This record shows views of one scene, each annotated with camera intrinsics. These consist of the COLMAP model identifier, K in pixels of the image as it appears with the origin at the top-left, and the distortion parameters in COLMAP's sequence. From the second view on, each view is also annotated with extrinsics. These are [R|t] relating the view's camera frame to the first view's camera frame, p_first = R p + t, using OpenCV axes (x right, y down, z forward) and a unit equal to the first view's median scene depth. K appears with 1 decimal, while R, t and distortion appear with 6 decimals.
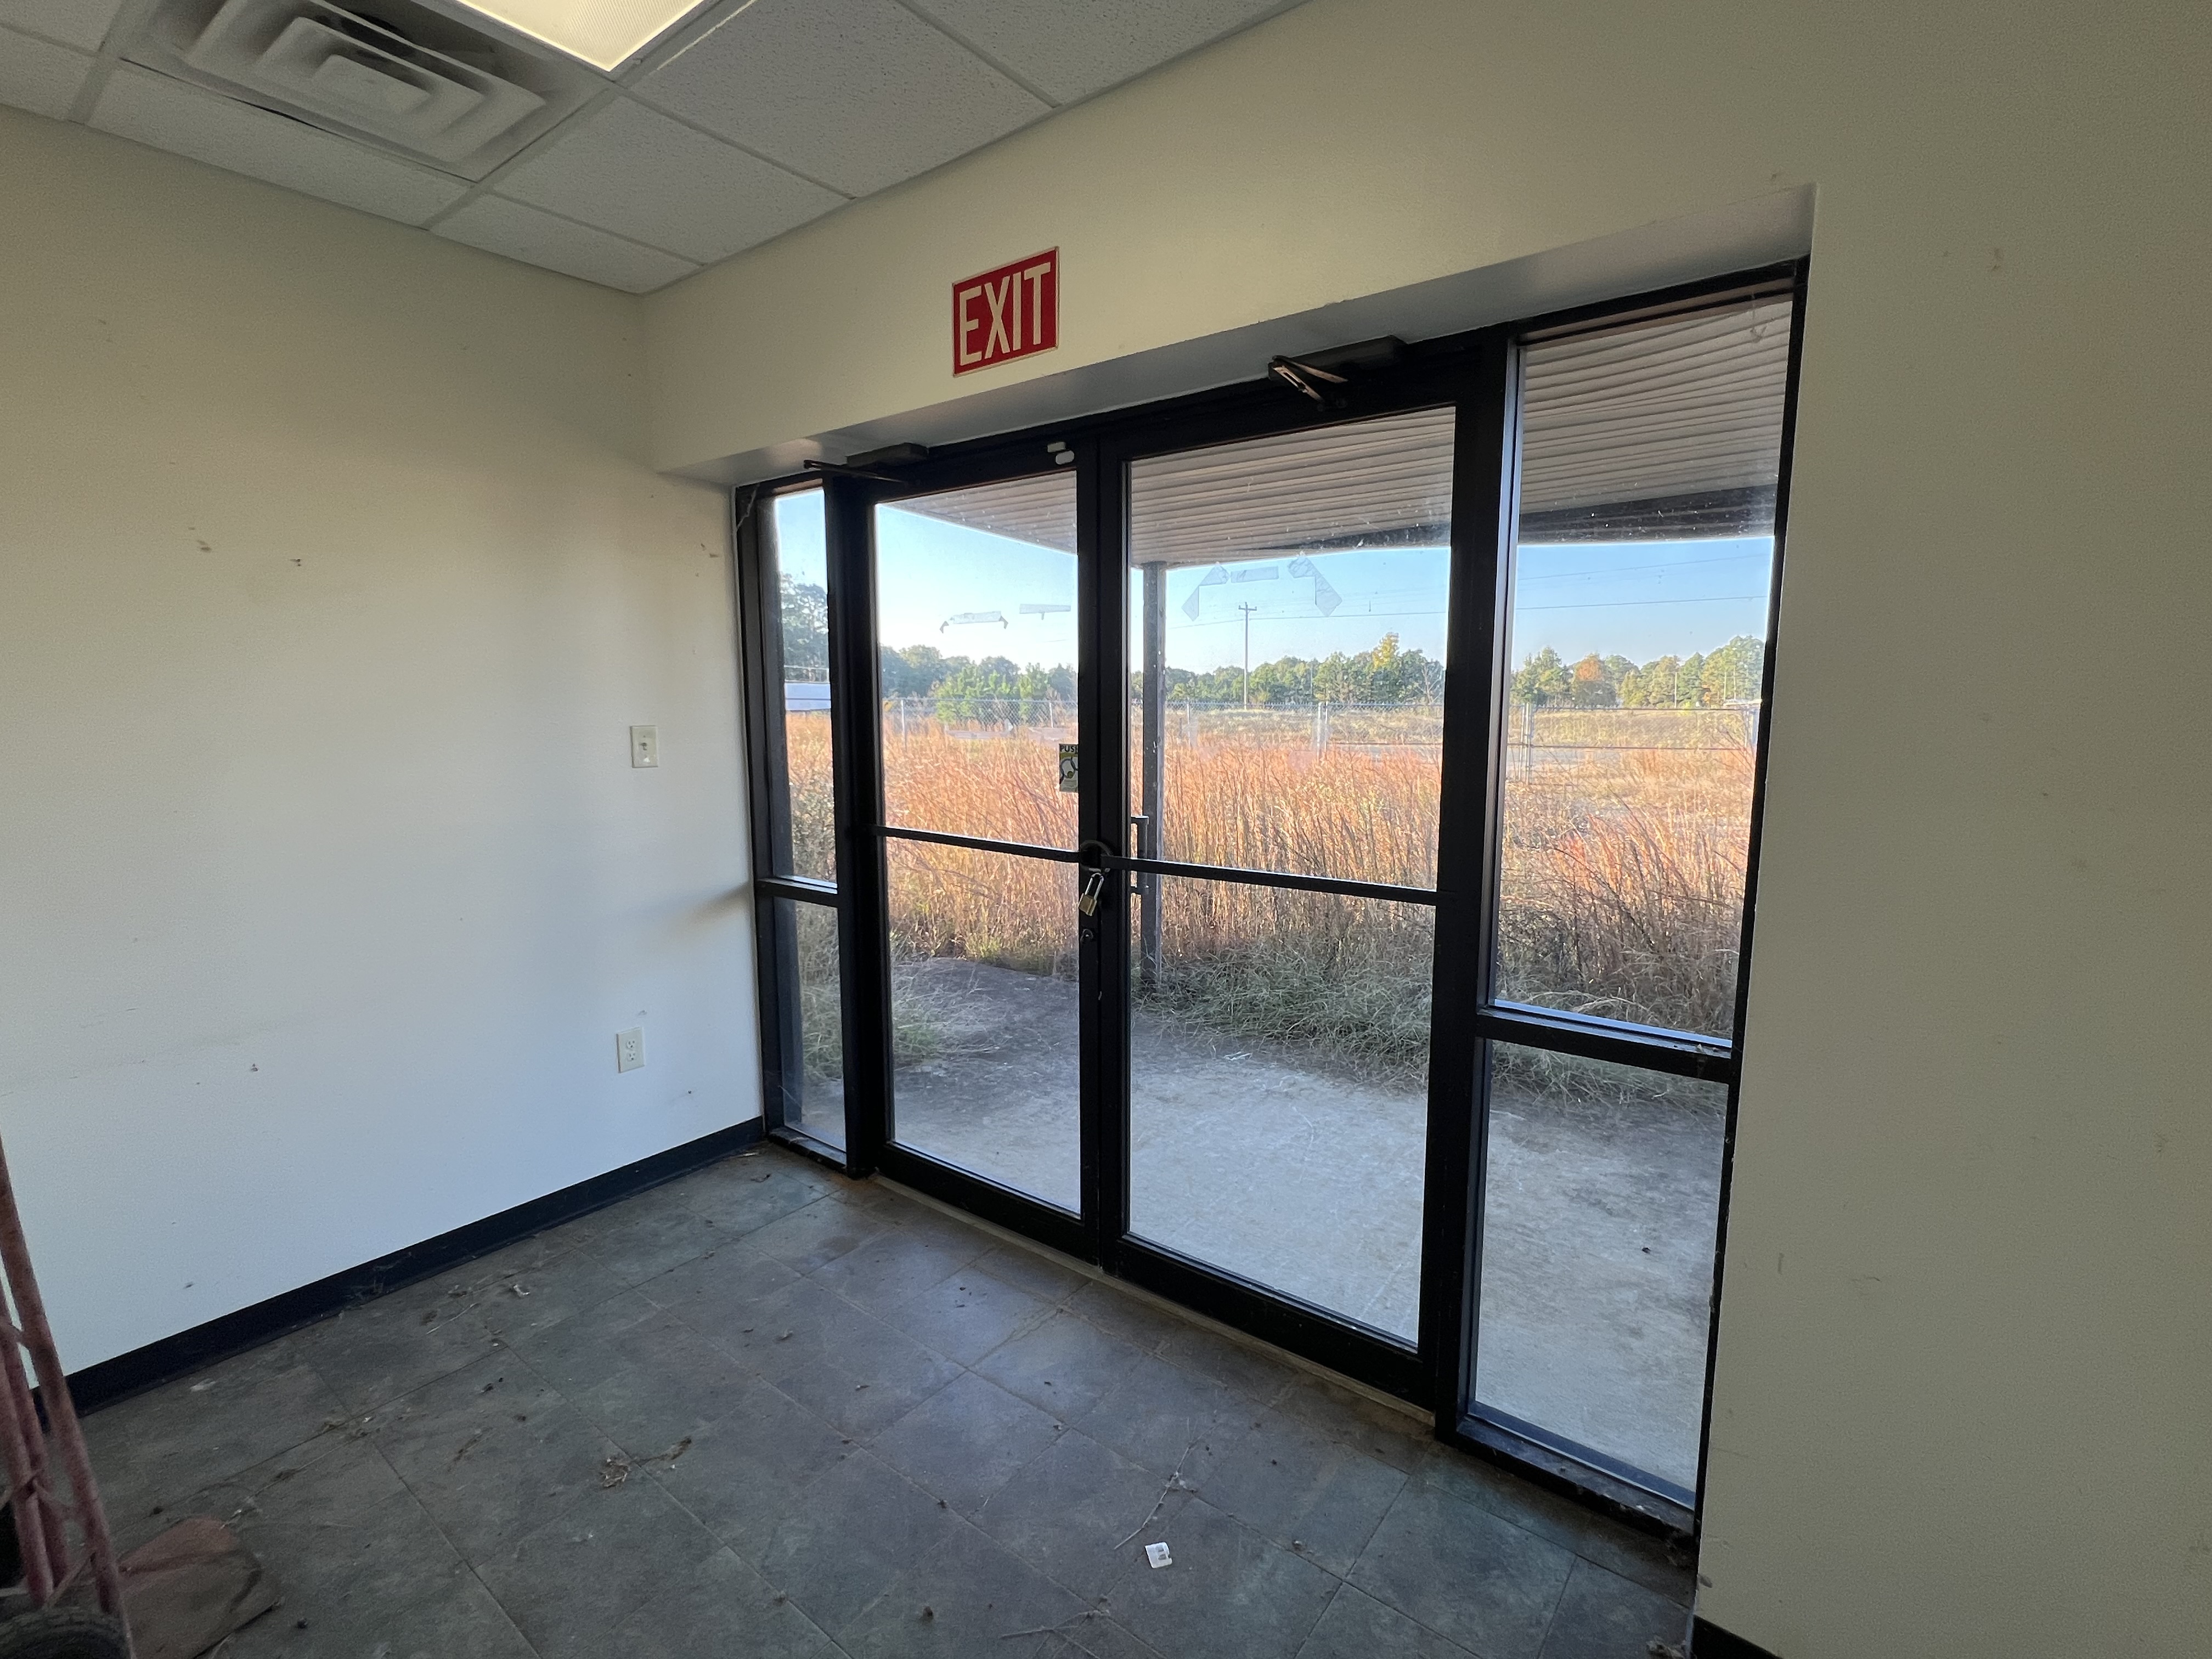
lens RADIAL K [[1051.6, 0, 1125.2], [0, 1051.6, 830.6], [0, 0, 1]] dist [-0.014327, 0.006162]
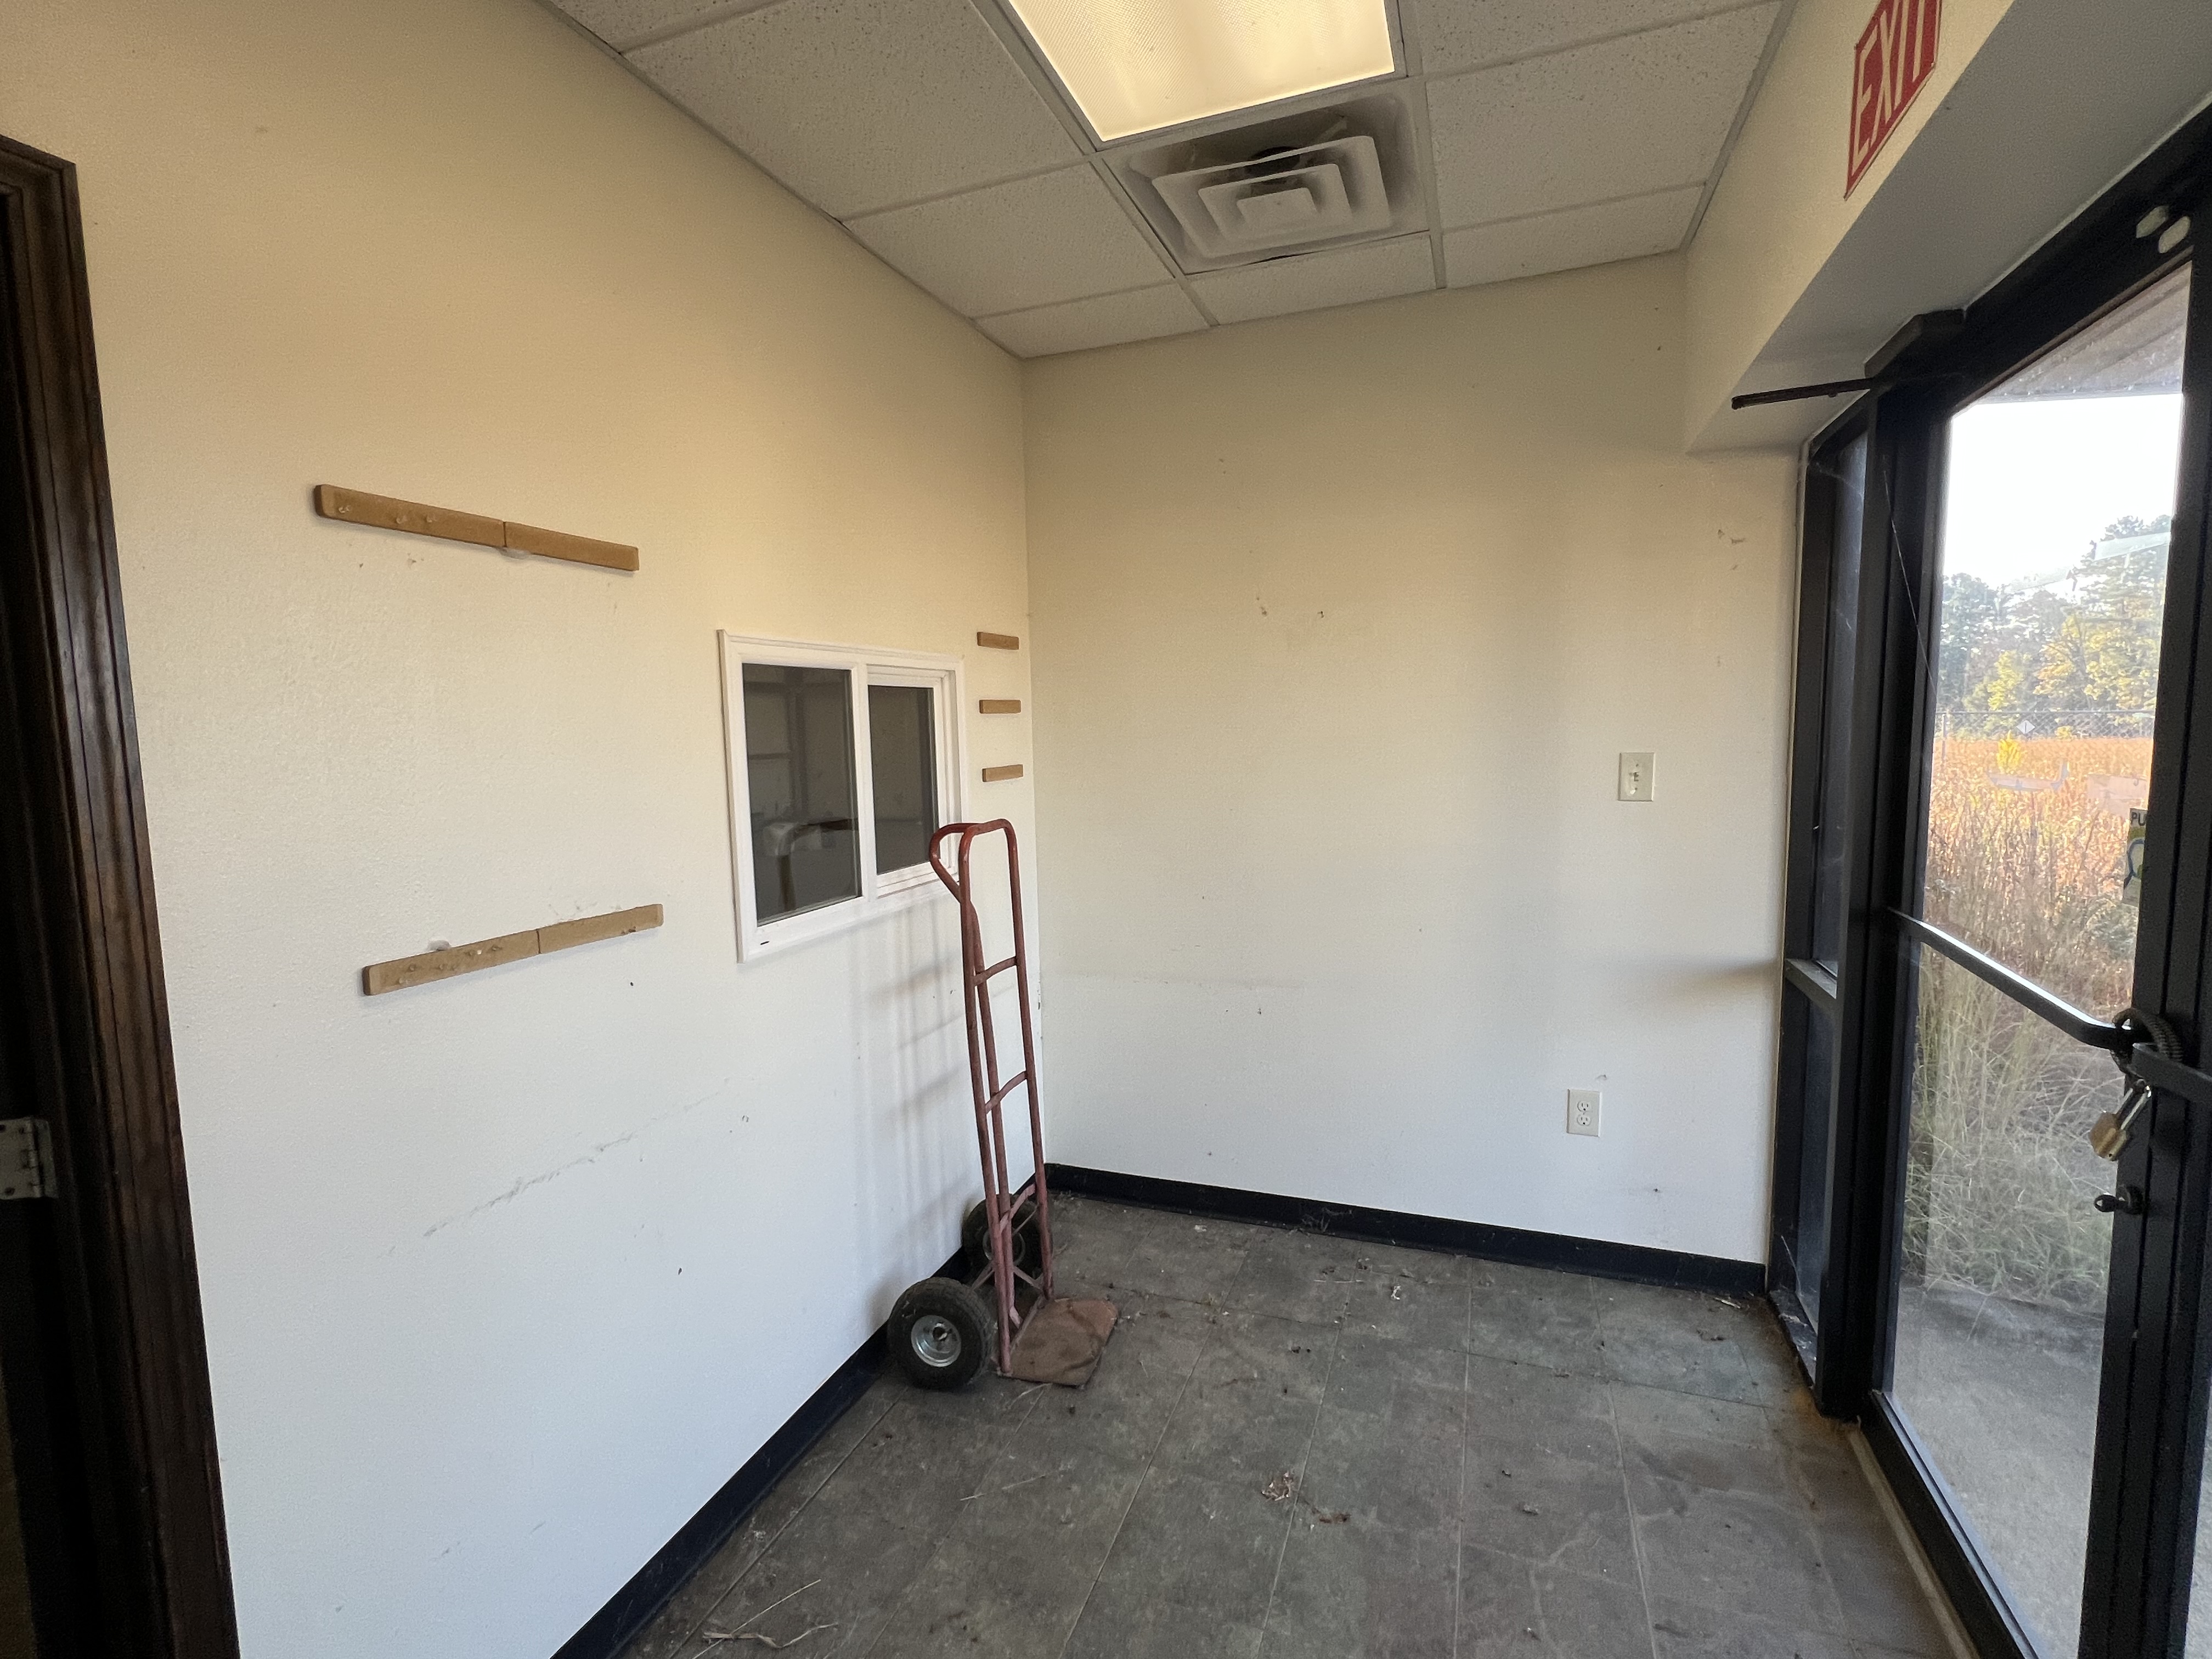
lens RADIAL K [[1051.6, 0, 1114.0], [0, 1051.6, 827.8], [0, 0, 1]] dist [-0.014327, 0.006162]
pose [[0.257612, 0.092851, -0.961777, 0.345463], [-0.107114, 0.991982, 0.067077, -0.065601], [0.960293, 0.085740, 0.265492, 0.462734]]
